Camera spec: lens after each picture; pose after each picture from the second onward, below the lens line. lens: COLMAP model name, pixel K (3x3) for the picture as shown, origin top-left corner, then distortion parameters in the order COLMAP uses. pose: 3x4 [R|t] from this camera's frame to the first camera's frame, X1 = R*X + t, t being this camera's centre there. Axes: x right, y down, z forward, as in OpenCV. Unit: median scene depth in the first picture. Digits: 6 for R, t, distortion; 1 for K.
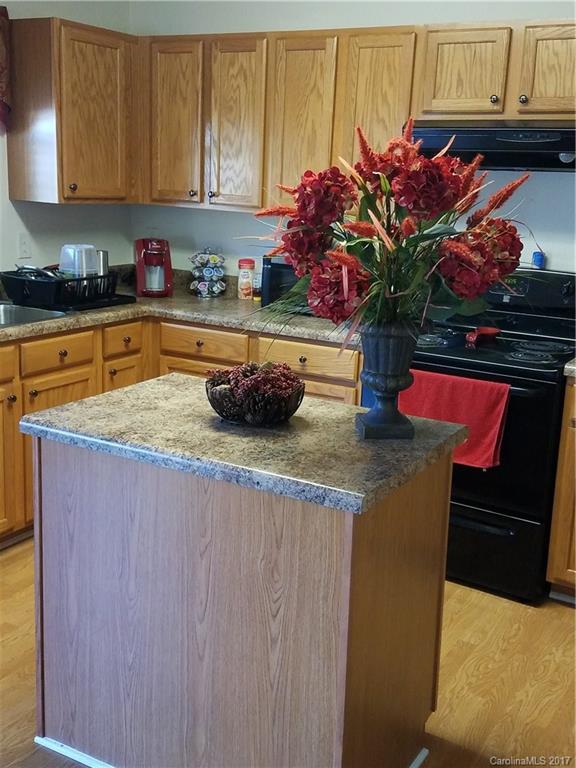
lens RADIAL K [[884.7, 0, 291.5], [0, 884.7, 381.8], [0, 0, 1]] dist [0.387386, -0.841793]
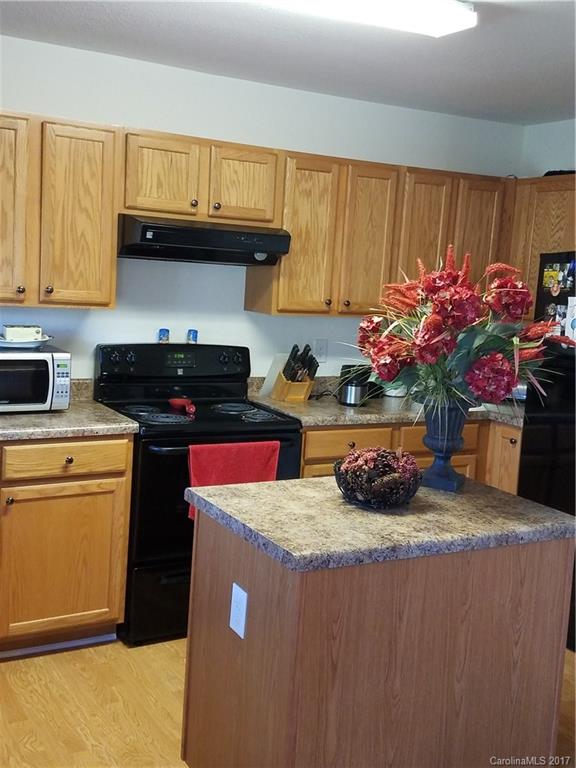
lens RADIAL K [[884.7, 0, 291.5], [0, 884.7, 381.8], [0, 0, 1]] dist [0.387386, -0.841793]
pose [[0.489847, -0.125614, 0.862712, -1.080132], [0.162680, 0.985355, 0.051102, -0.186295], [-0.856496, 0.115314, 0.503108, 0.525856]]
